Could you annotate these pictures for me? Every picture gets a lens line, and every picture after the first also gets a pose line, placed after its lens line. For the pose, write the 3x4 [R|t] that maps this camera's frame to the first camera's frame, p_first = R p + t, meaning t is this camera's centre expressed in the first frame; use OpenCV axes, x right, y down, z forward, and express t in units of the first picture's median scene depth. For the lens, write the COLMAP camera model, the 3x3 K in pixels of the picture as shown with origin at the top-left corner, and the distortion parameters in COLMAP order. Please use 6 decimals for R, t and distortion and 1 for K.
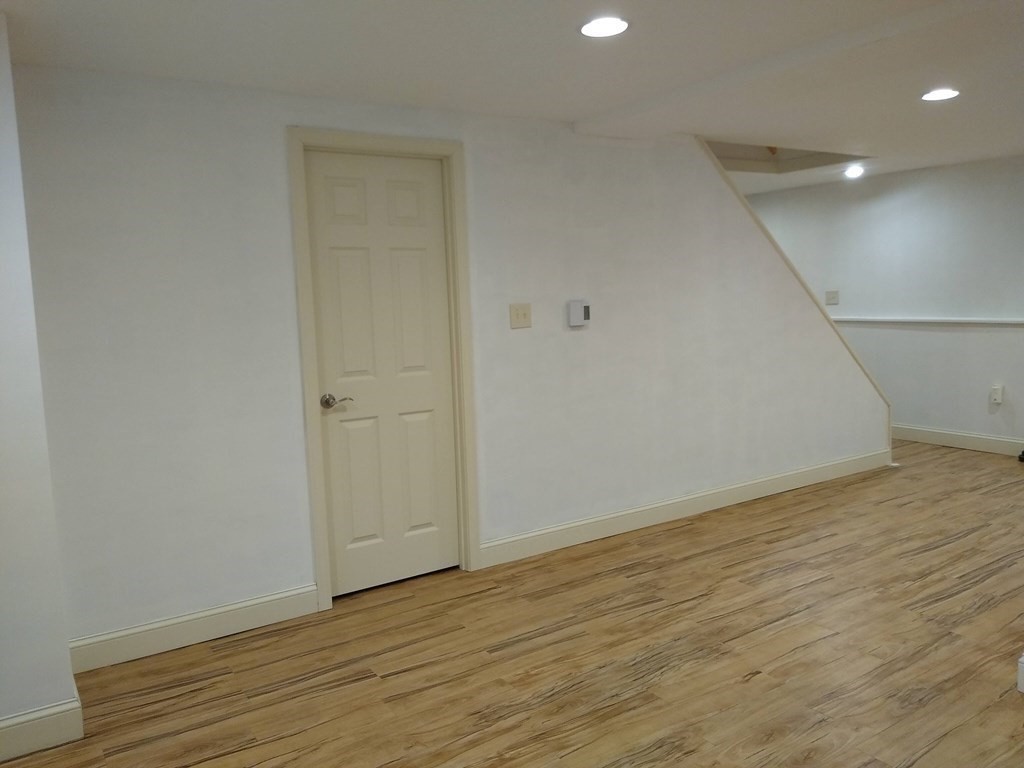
lens RADIAL K [[798.8, 0, 509.2], [0, 798.8, 388.9], [0, 0, 1]] dist [0.076607, -0.125649]
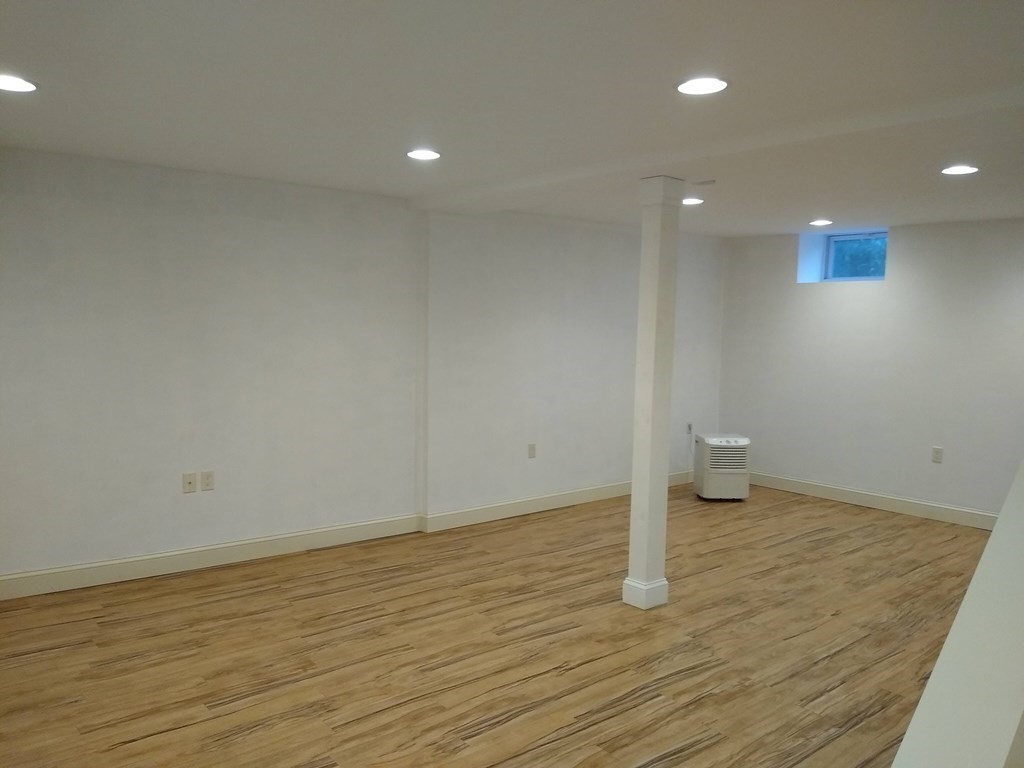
lens RADIAL K [[798.8, 0, 509.2], [0, 798.8, 388.9], [0, 0, 1]] dist [0.076607, -0.125649]
pose [[-0.992917, 0.021344, -0.116876, 0.809906], [-0.003702, 0.977695, 0.209998, -0.264065], [0.118751, 0.208943, -0.970691, 1.748338]]
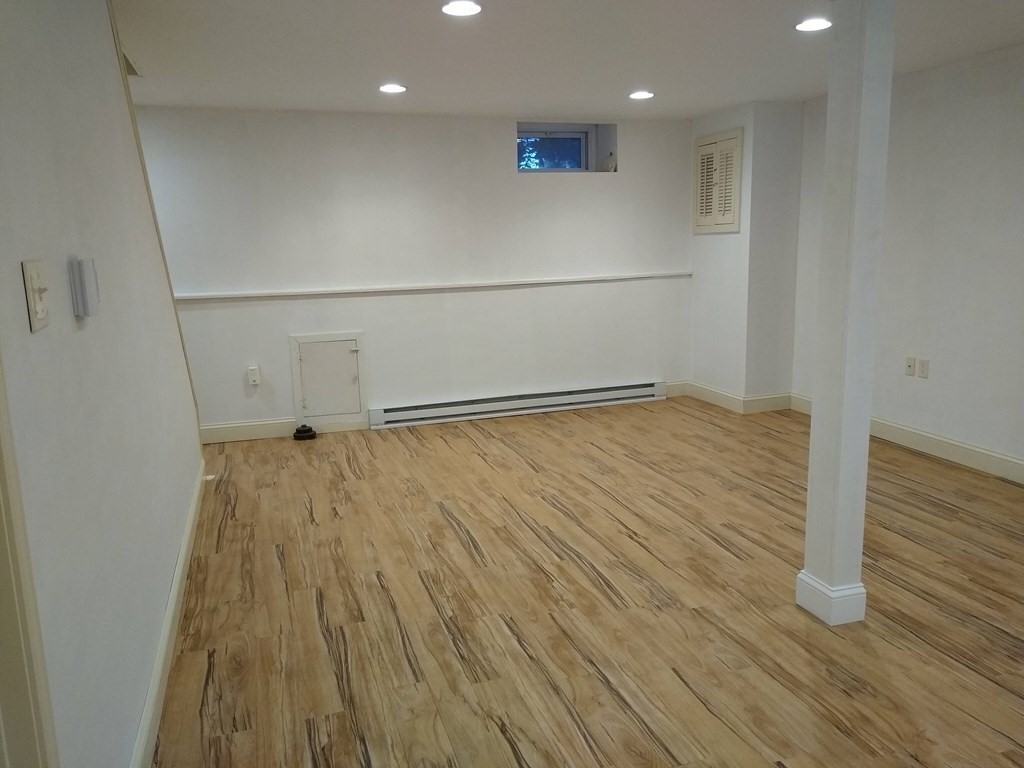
lens RADIAL K [[798.8, 0, 509.2], [0, 798.8, 388.9], [0, 0, 1]] dist [0.076607, -0.125649]
pose [[0.275929, -0.148696, 0.949606, -0.301584], [0.136823, 0.983977, 0.114321, -0.070482], [-0.951390, 0.098383, 0.291853, 0.772293]]
